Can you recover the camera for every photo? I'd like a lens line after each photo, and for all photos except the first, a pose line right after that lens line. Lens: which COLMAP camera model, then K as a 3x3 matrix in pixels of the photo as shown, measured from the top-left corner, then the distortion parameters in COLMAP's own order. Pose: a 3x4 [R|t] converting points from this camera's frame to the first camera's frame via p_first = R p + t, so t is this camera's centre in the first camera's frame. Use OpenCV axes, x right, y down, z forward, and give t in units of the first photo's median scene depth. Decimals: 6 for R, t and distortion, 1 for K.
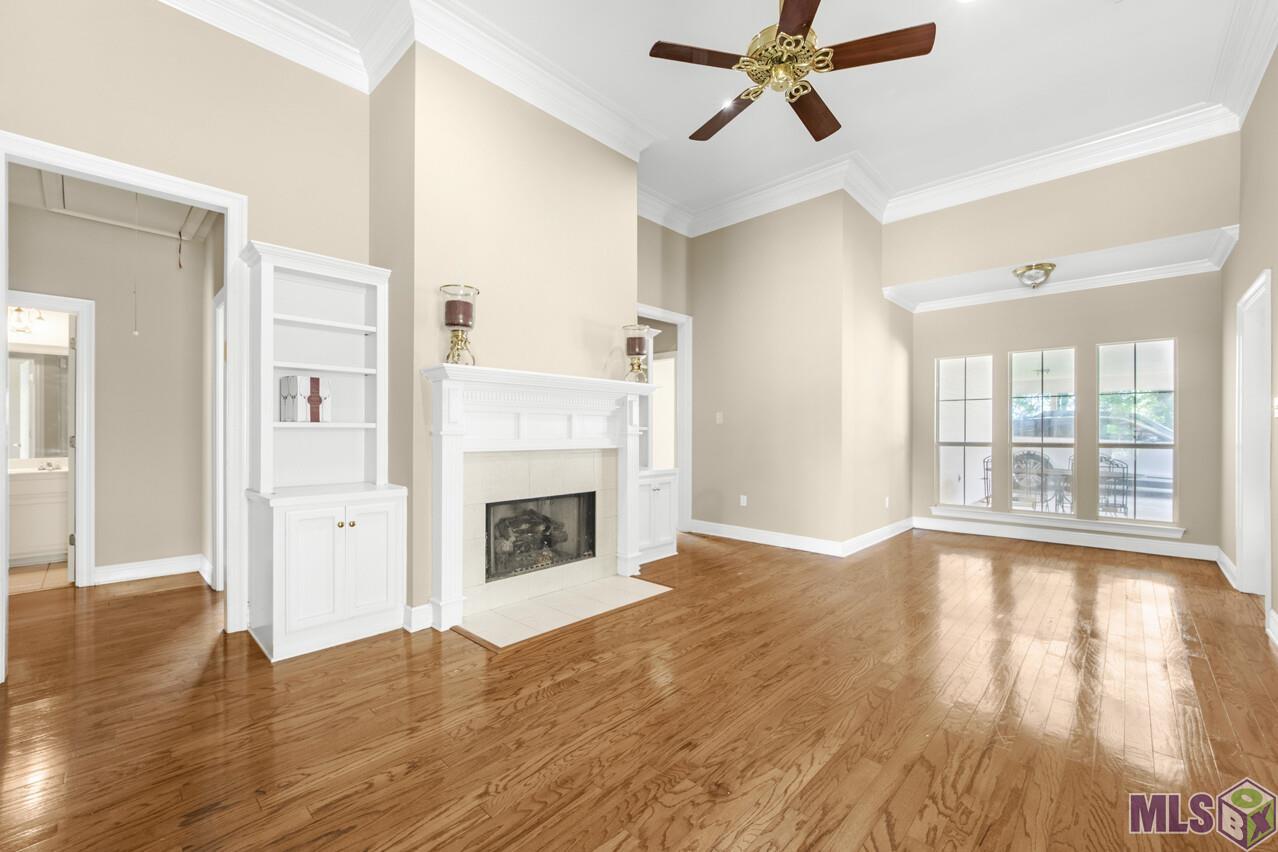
lens RADIAL K [[515.4, 0, 638.5], [0, 515.4, 429.6], [0, 0, 1]] dist [-0.002140, -0.000402]
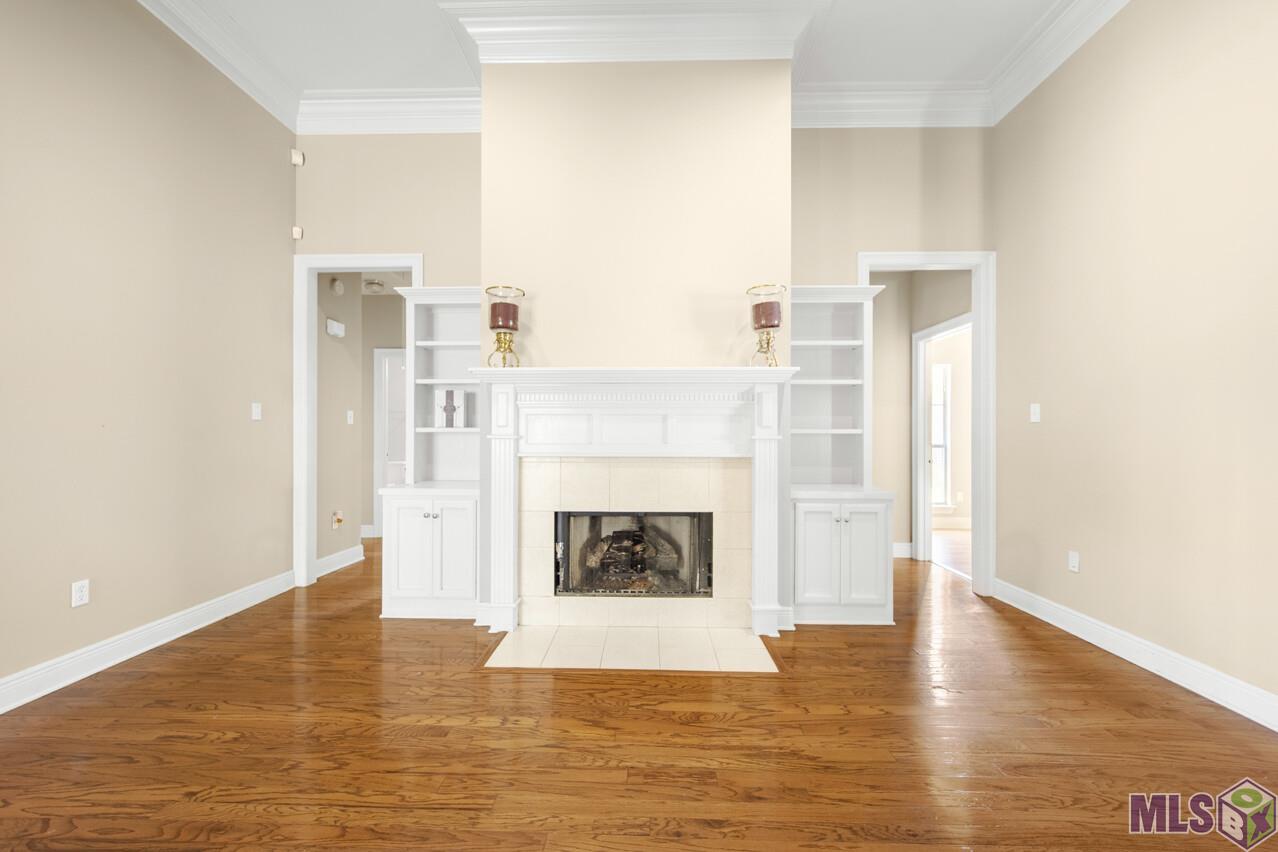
lens RADIAL K [[515.4, 0, 638.6], [0, 515.4, 432.2], [0, 0, 1]] dist [-0.002140, -0.000402]
pose [[0.664766, -0.009062, -0.746996, 0.479482], [0.001983, 0.999944, -0.010366, 0.008106], [0.747049, 0.005410, 0.664747, 0.458263]]
